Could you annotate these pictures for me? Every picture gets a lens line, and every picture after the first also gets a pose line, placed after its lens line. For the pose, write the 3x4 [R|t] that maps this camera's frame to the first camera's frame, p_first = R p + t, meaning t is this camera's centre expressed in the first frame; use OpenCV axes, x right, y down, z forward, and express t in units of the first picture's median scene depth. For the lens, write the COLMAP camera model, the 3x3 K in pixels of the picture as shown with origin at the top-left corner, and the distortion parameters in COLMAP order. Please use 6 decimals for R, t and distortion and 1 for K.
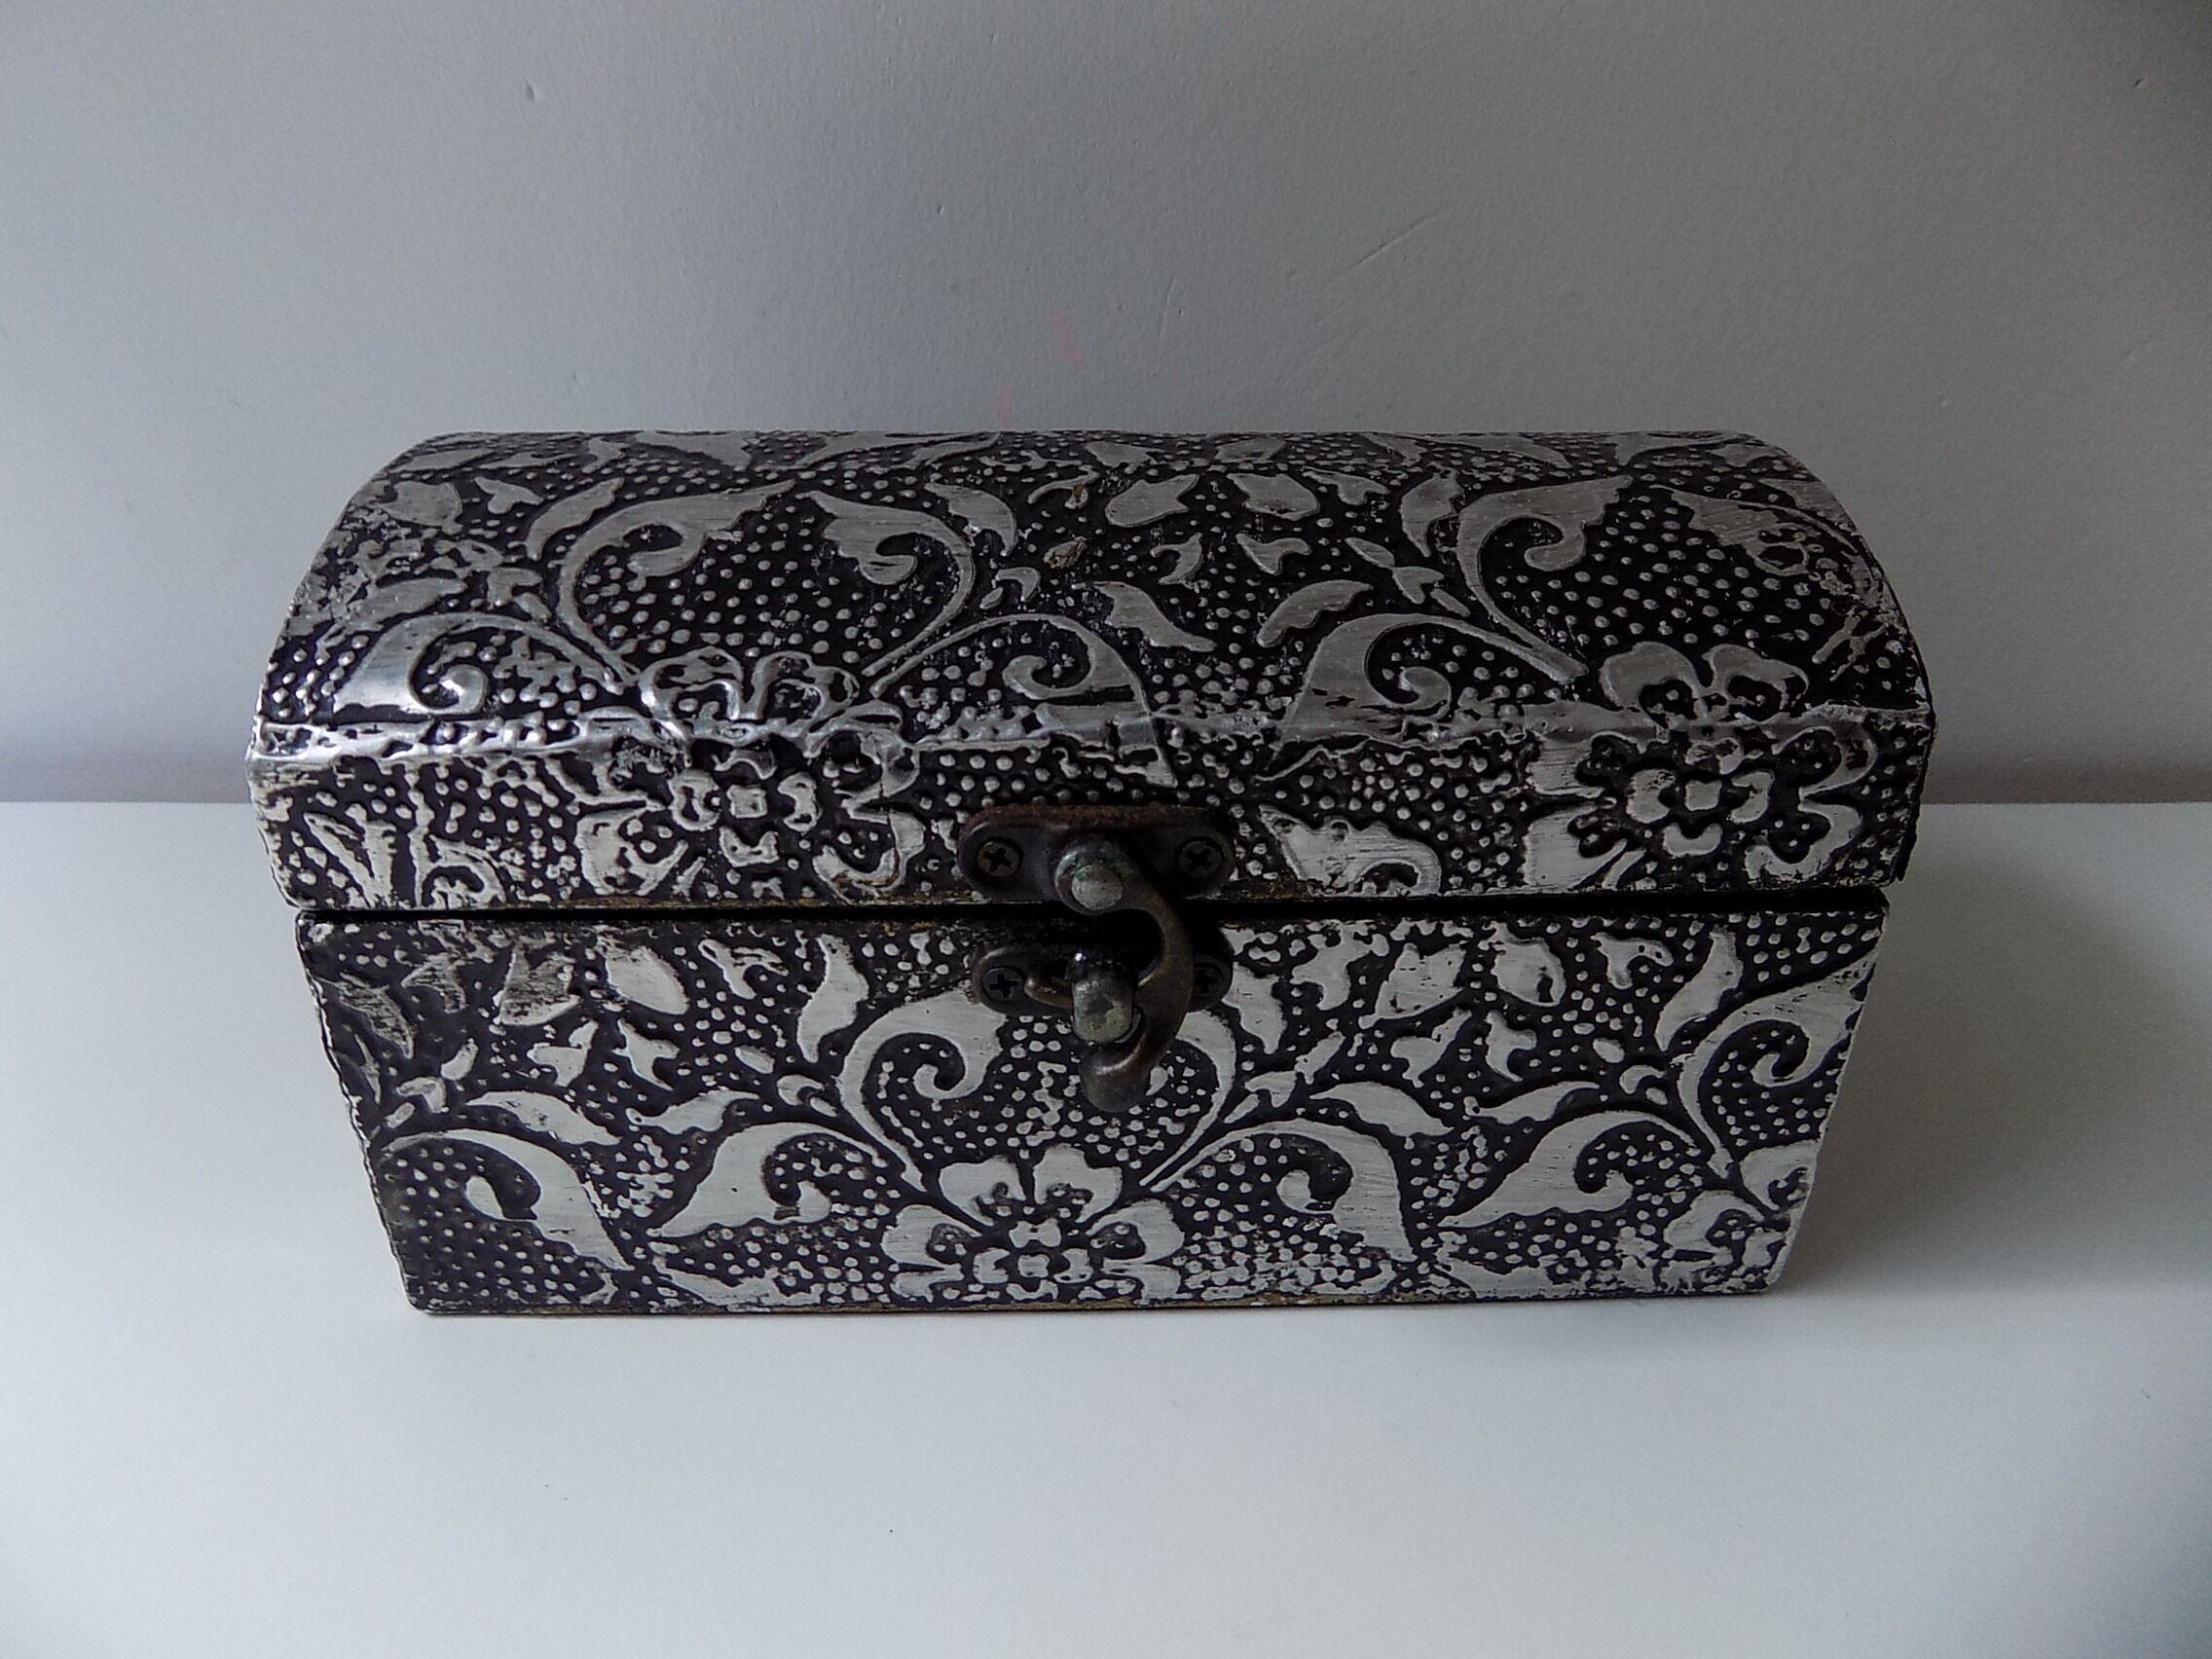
lens RADIAL K [[1548.5, 0, 1099.7], [0, 1548.5, 794.6], [0, 0, 1]] dist [-0.061205, 0.057754]
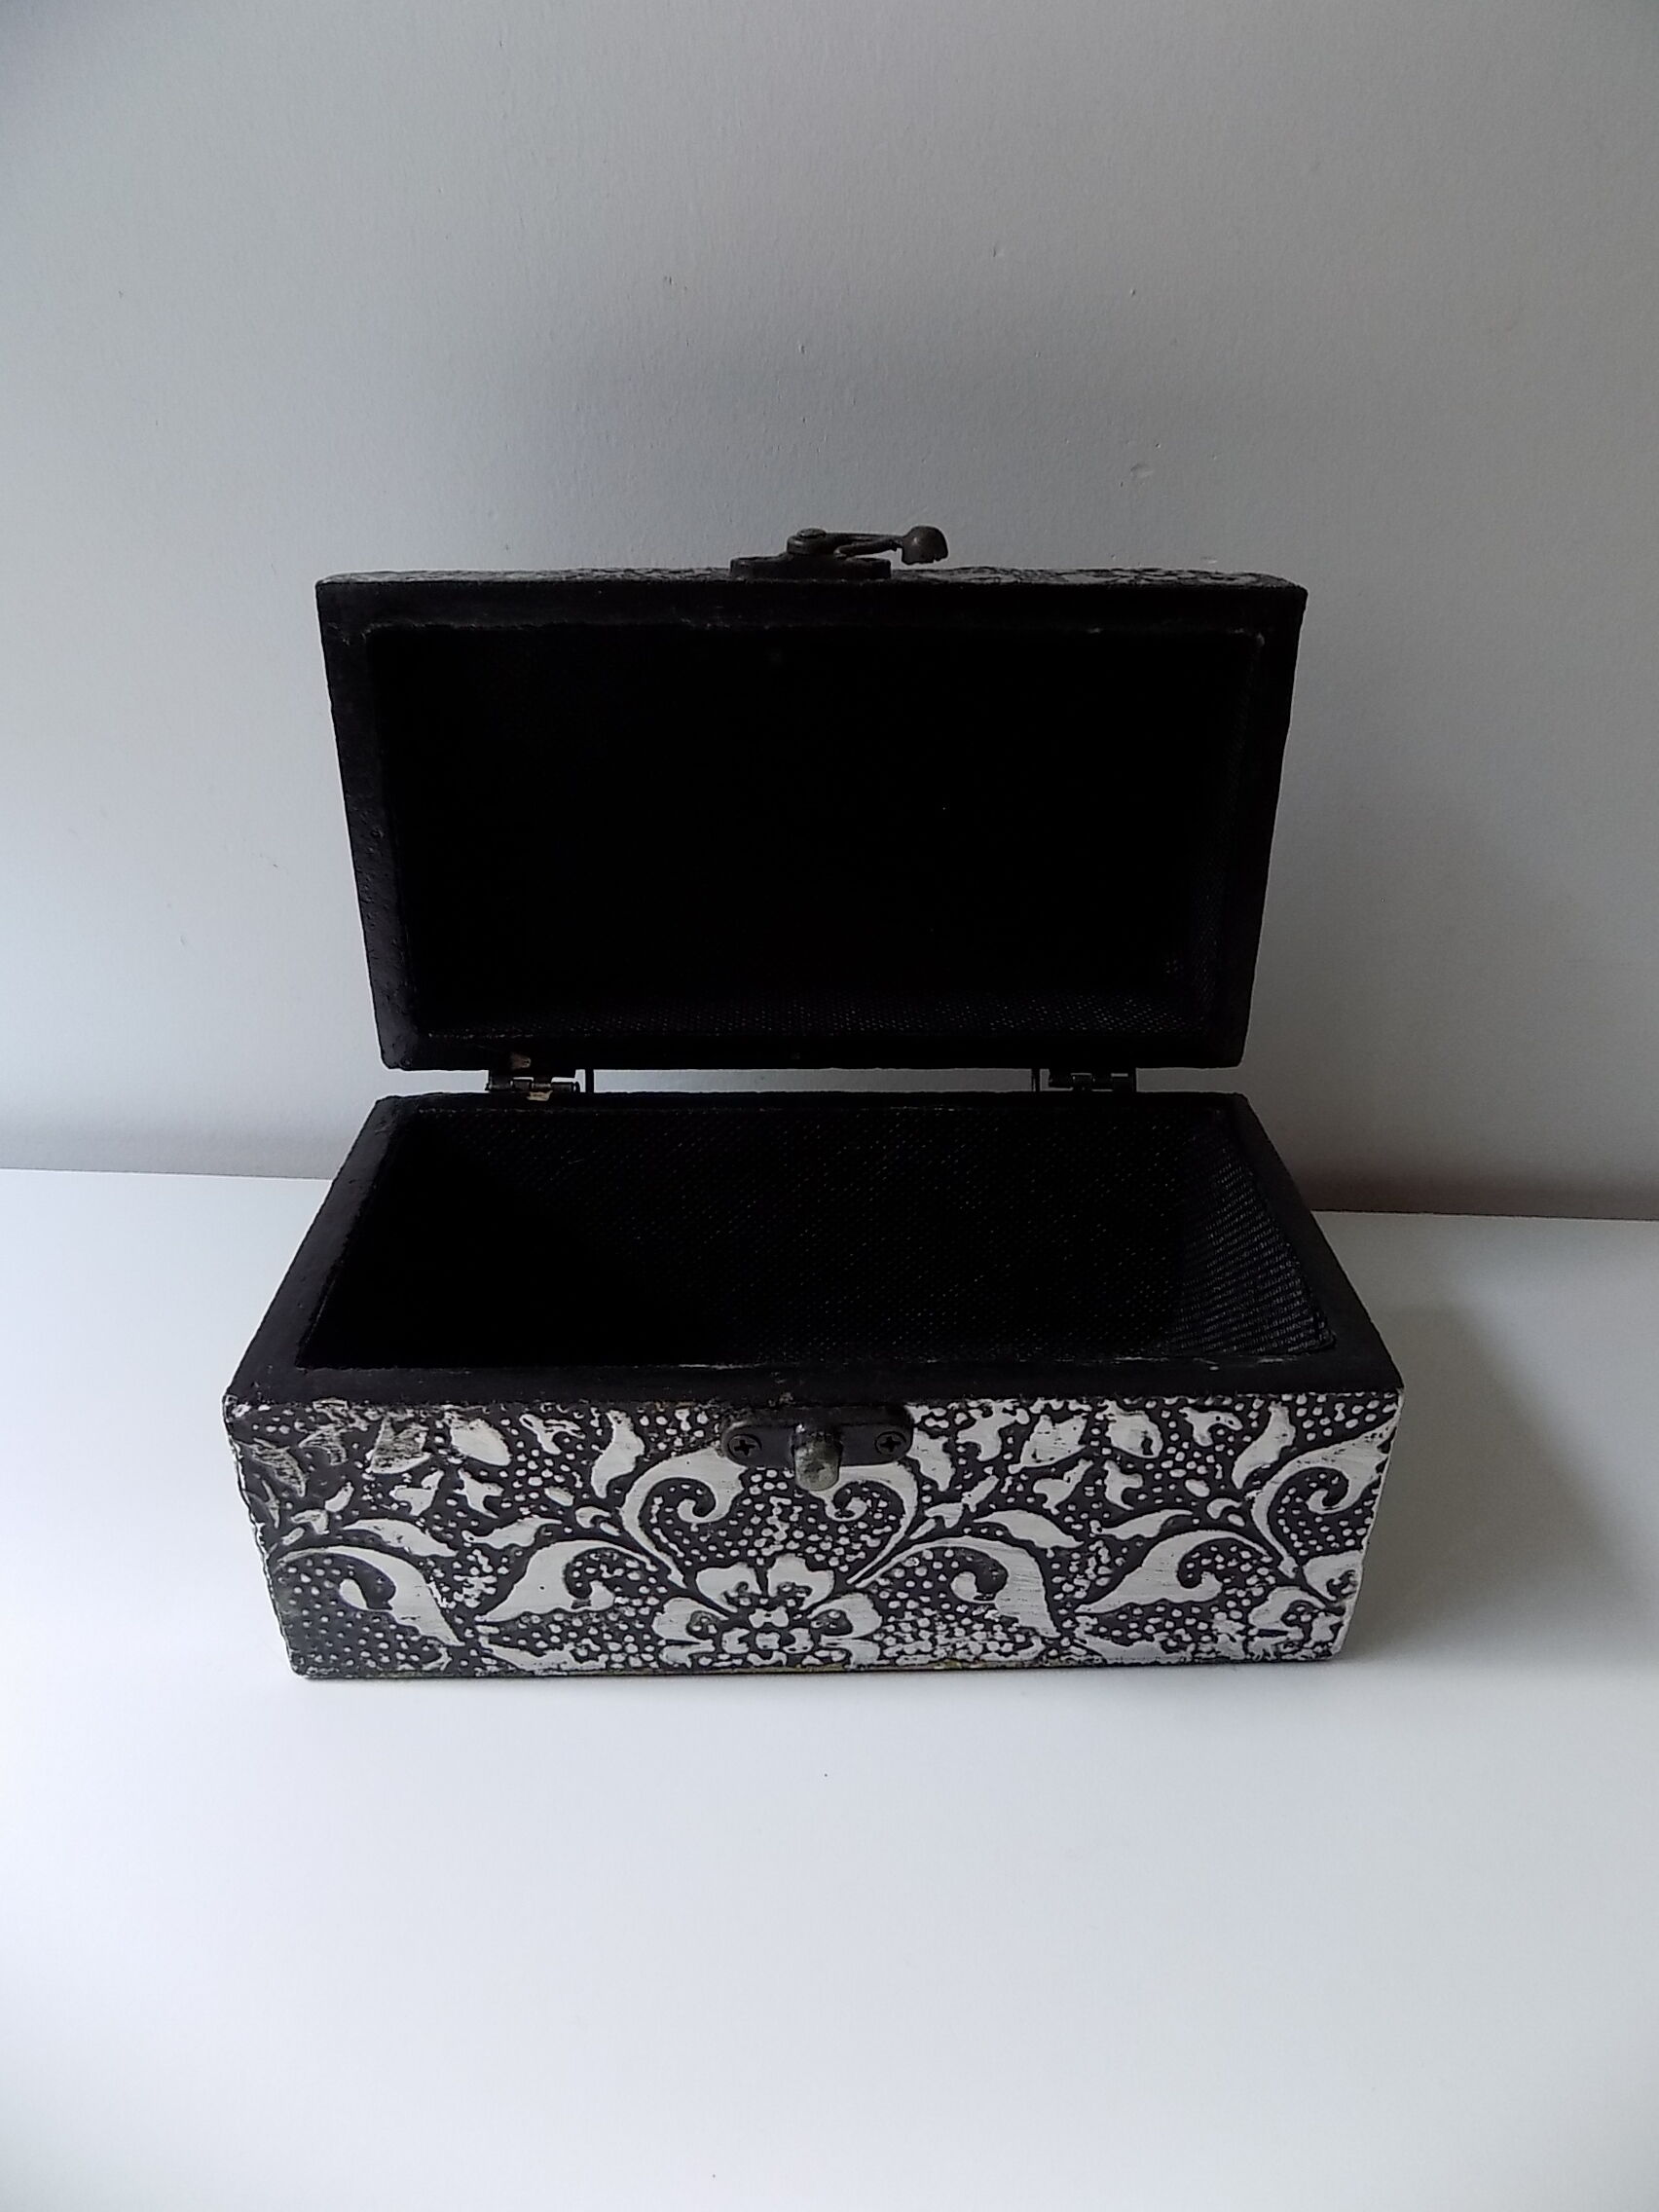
lens RADIAL K [[1537.2, 0, 839.7], [0, 1537.2, 1097.2], [0, 0, 1]] dist [-0.037887, 0.041040]
pose [[0.999998, -0.000702, -0.001967, 0.022962], [0.000739, 0.999826, 0.018661, -0.196471], [0.001954, -0.018662, 0.999824, -0.321555]]
